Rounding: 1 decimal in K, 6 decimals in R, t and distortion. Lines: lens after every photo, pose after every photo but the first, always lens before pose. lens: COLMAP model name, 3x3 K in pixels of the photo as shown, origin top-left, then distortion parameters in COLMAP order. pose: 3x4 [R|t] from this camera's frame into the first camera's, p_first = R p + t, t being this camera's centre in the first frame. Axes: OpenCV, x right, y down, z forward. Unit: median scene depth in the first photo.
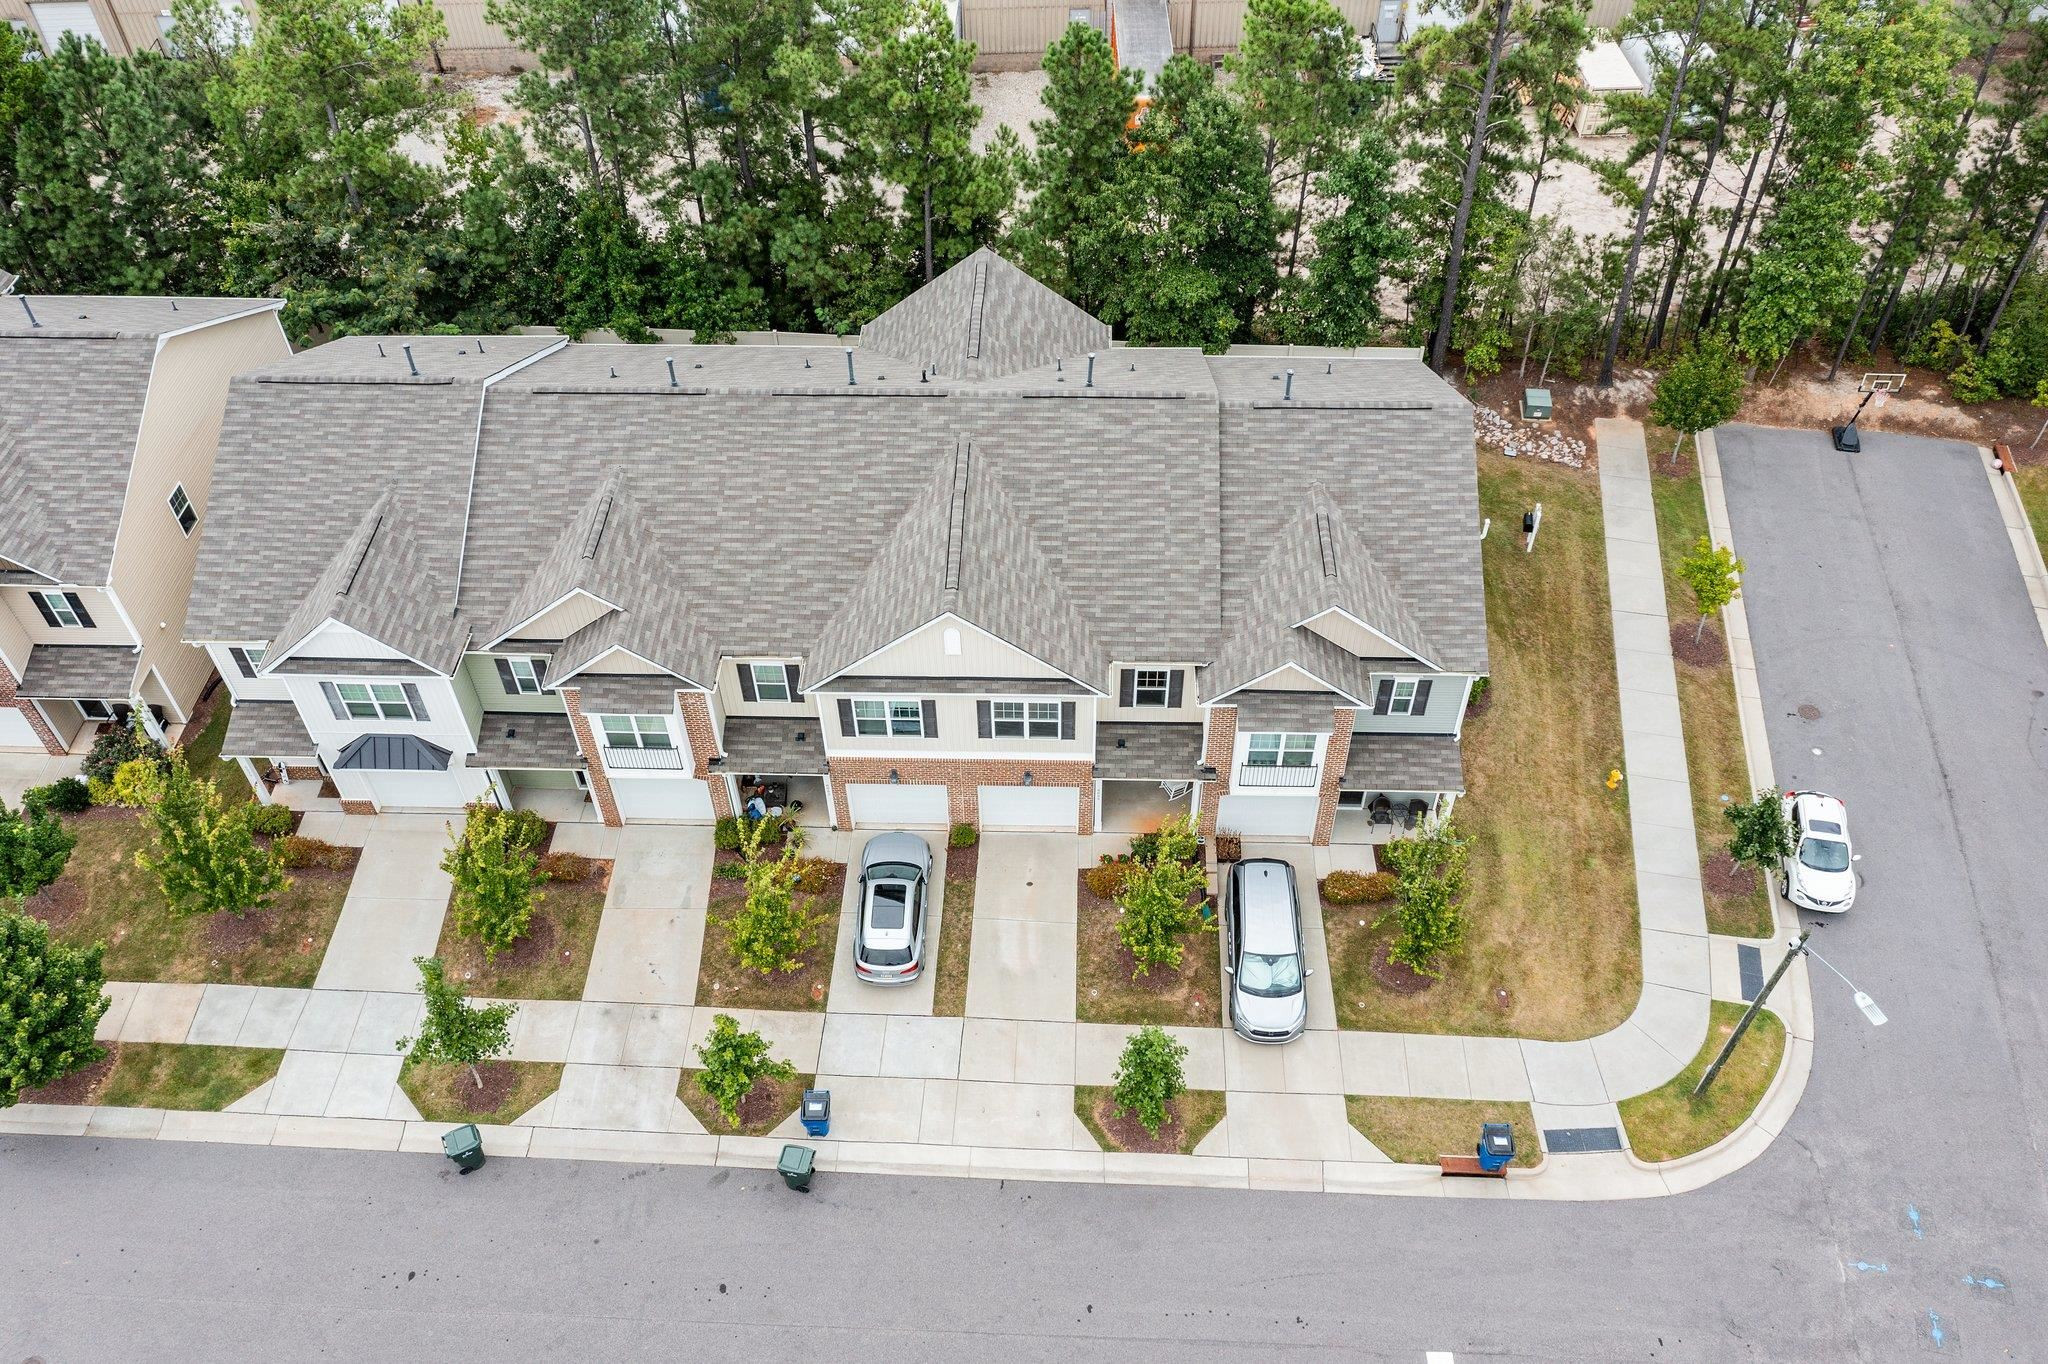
lens RADIAL K [[1599.2, 0, 1021.0], [0, 1599.2, 684.3], [0, 0, 1]] dist [-0.006204, -0.007800]
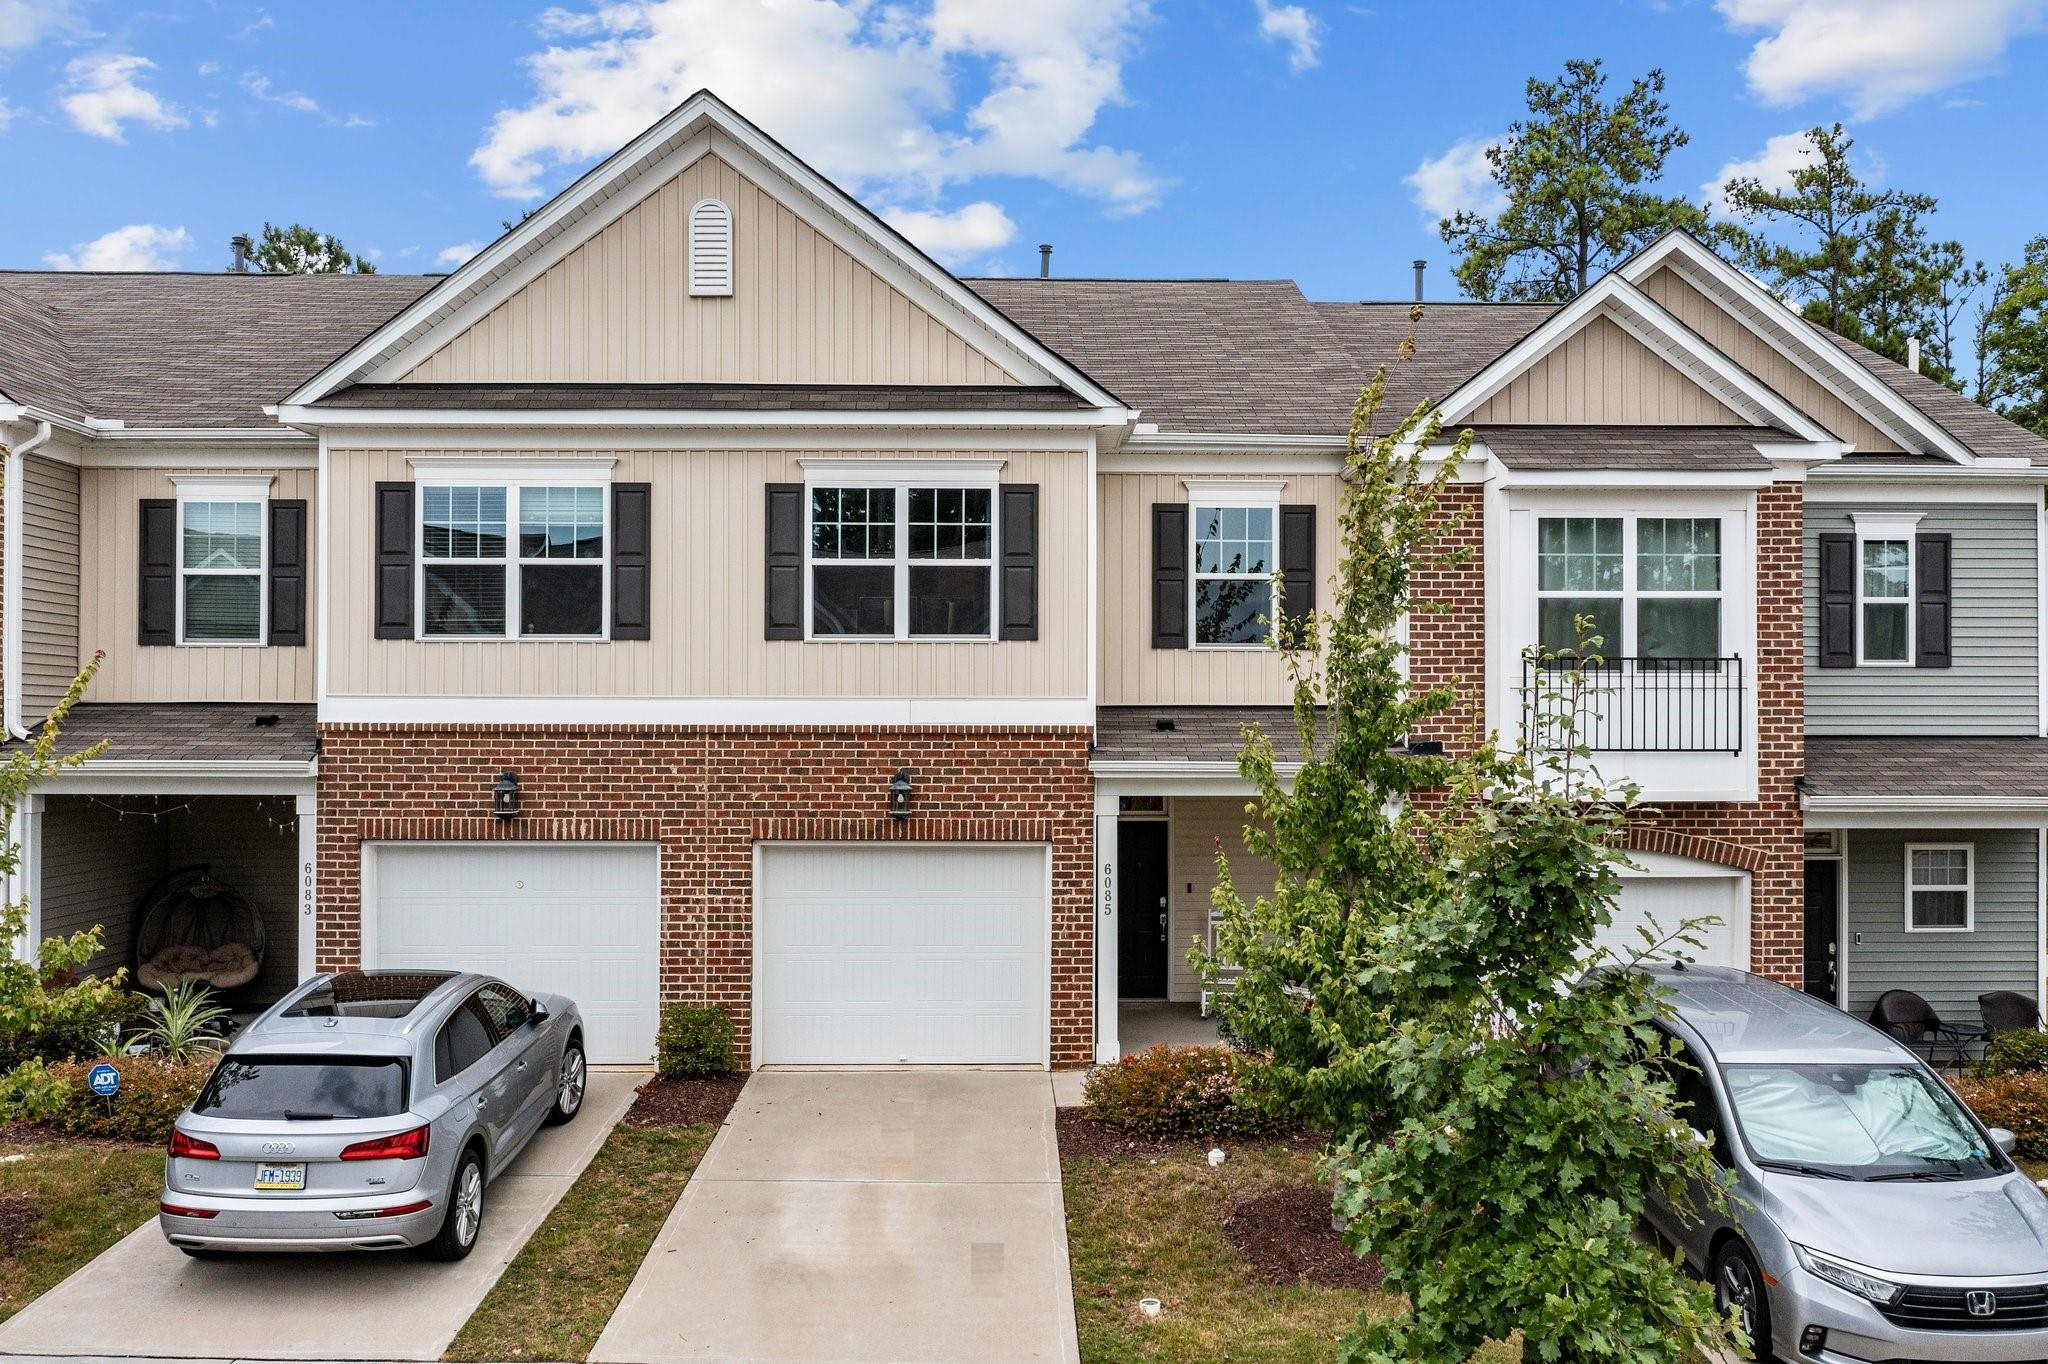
lens RADIAL K [[1641.9, 0, 1019.2], [0, 1641.9, 694.6], [0, 0, 1]] dist [-0.000267, -0.001998]
pose [[0.998634, 0.019426, 0.048498, 0.012260], [0.022994, 0.670109, -0.741906, 0.313473], [-0.046911, 0.742008, 0.668747, 0.766384]]
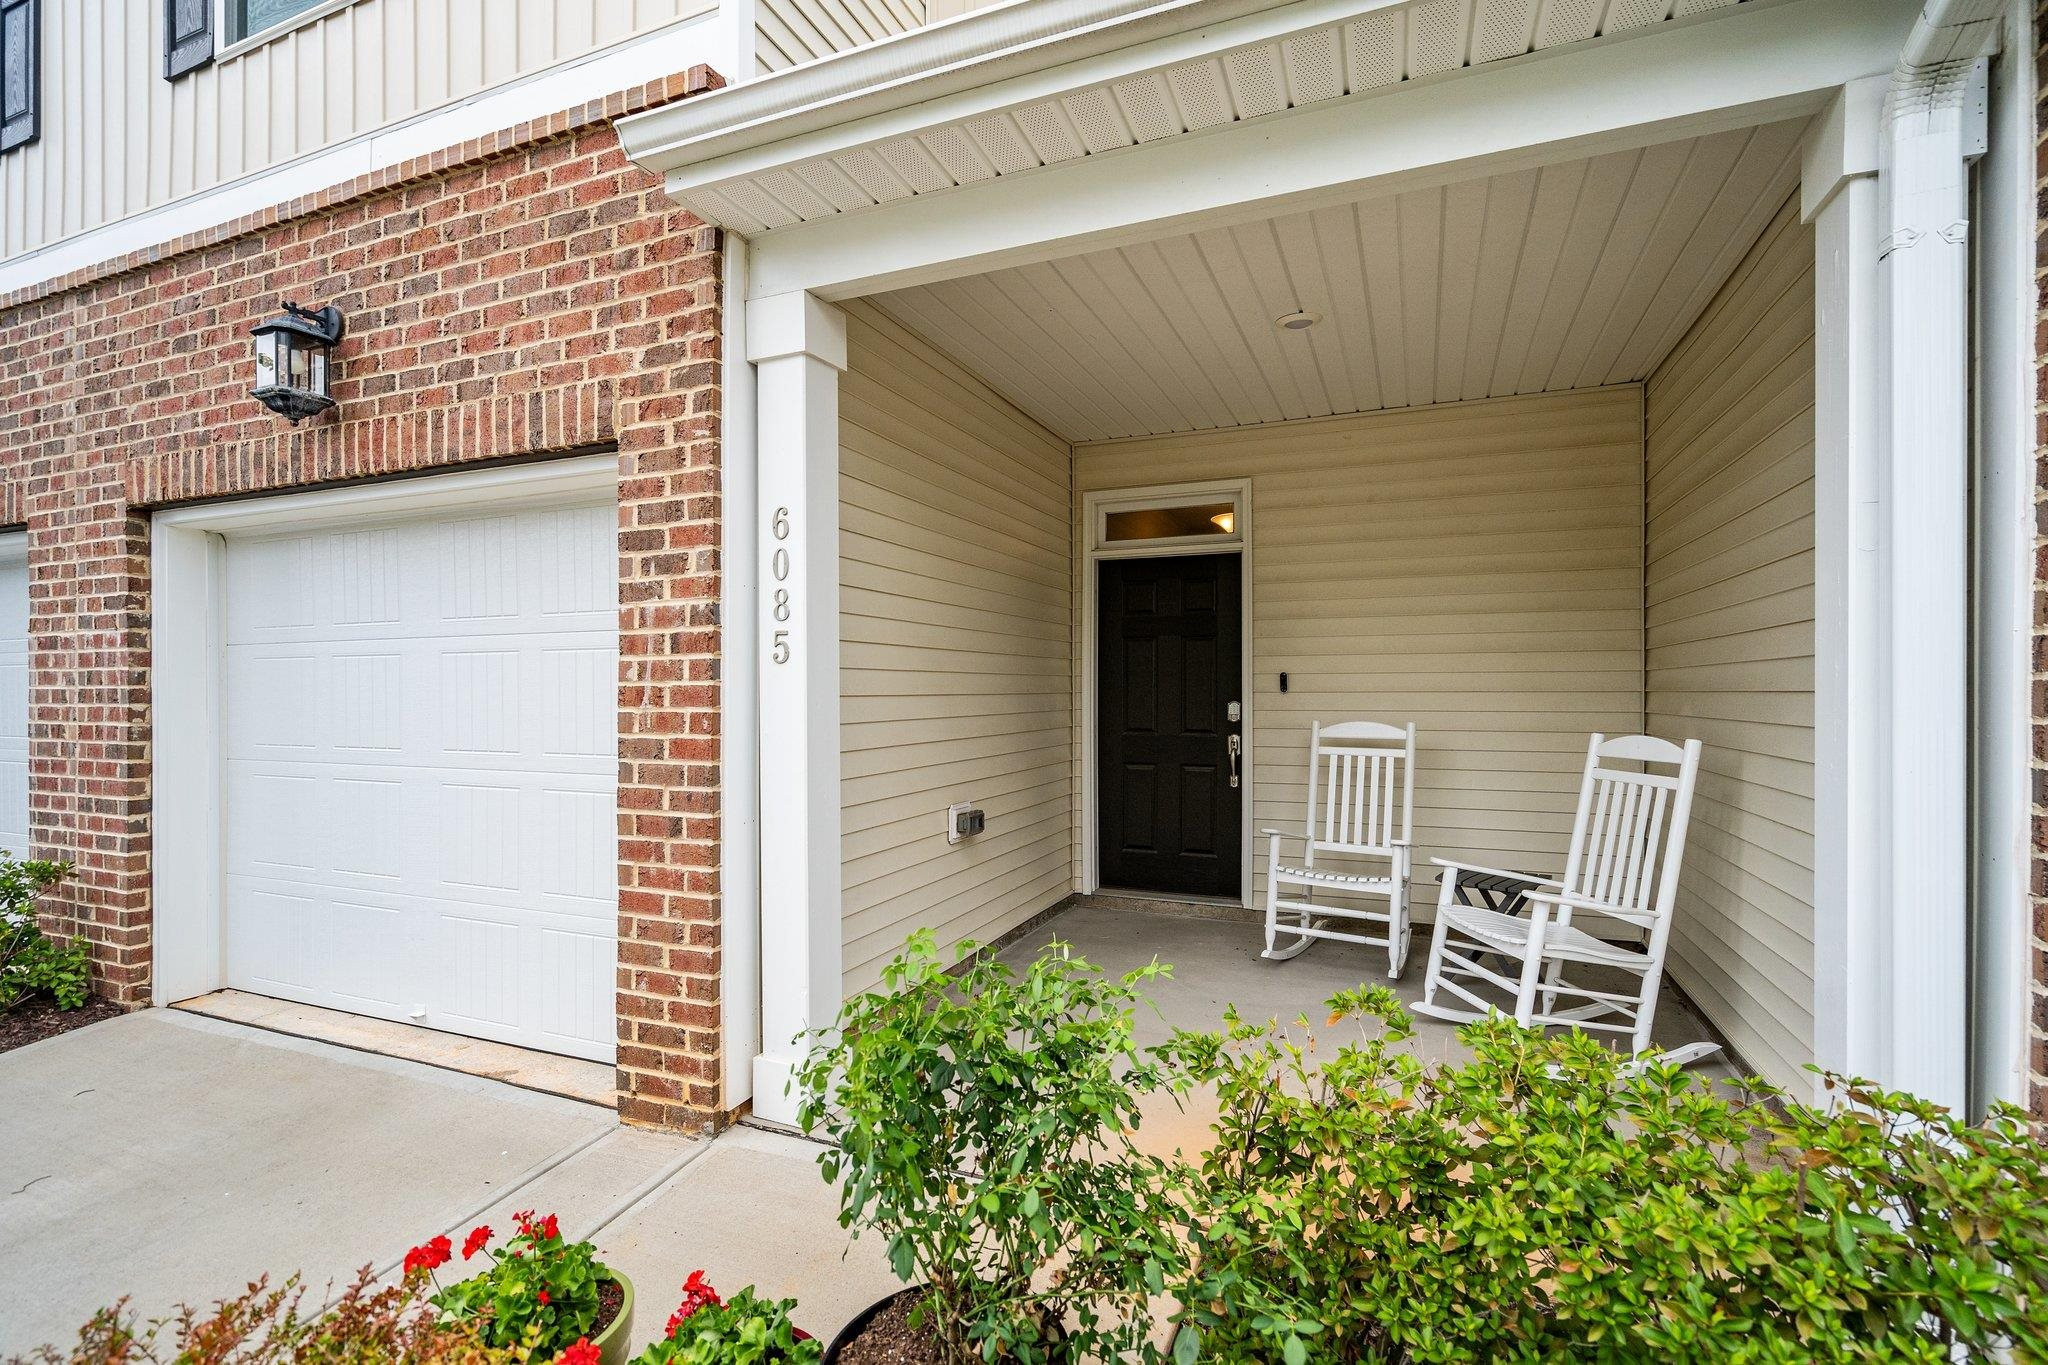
lens RADIAL K [[928.1, 0, 1026.5], [0, 928.1, 689.0], [0, 0, 1]] dist [-0.003800, 0.001833]
pose [[0.937385, 0.014378, -0.347998, 0.091043], [-0.263177, 0.683695, -0.680660, 0.116660], [0.228138, 0.729626, 0.644670, 1.009832]]
